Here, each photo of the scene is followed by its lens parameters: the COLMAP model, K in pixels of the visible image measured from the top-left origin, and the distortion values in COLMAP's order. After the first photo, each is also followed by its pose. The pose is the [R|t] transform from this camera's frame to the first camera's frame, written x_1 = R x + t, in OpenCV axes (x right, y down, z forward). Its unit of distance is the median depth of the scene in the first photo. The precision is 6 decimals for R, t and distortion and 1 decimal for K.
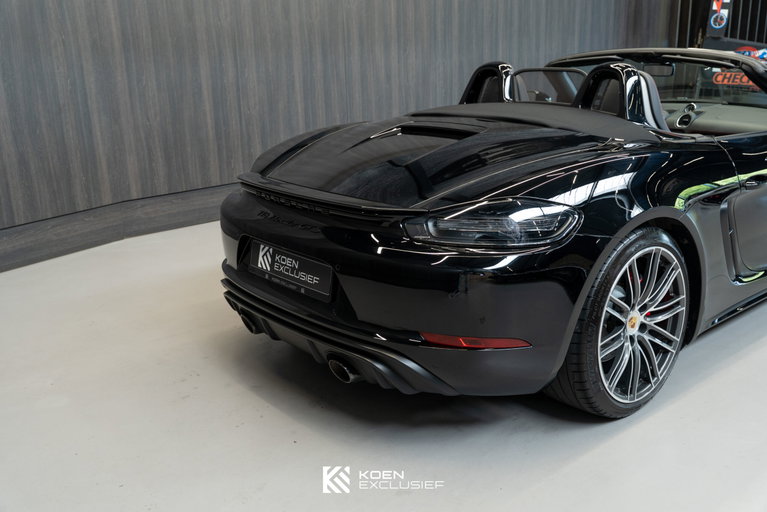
lens RADIAL K [[746.2, 0, 383.5], [0, 746.2, 256.0], [0, 0, 1]] dist [0.010783, 0.000220]
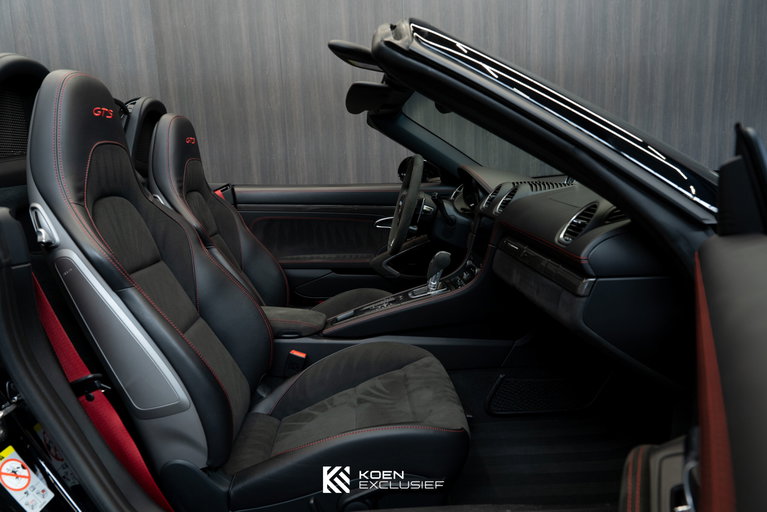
lens RADIAL K [[512.3, 0, 383.5], [0, 512.3, 256.0], [0, 0, 1]] dist [-0.006726, -0.003151]
pose [[0.786645, 0.104929, -0.608424, 0.392819], [-0.157810, 0.986890, -0.033836, -0.085969], [0.596897, 0.122632, 0.792891, 0.491358]]
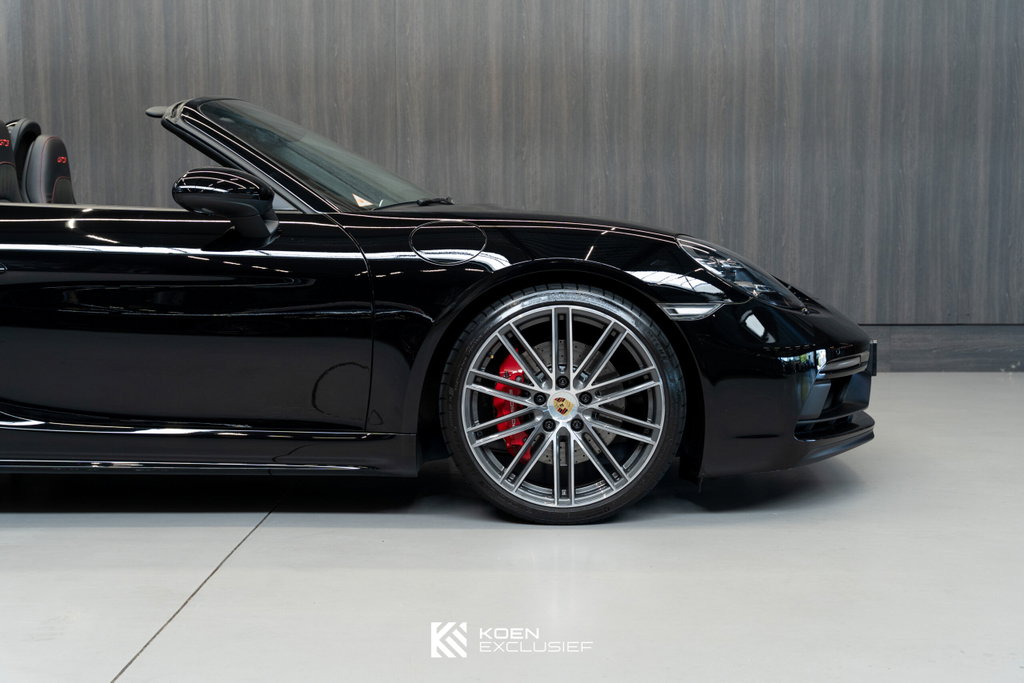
lens RADIAL K [[1387.6, 0, 512.0], [0, 1387.6, 341.5], [0, 0, 1]] dist [0.000604, -0.005418]
pose [[0.758621, 0.086213, -0.645803, 0.887054], [-0.206105, 0.972059, -0.112343, 0.002681], [0.618073, 0.218330, 0.755194, 0.203038]]
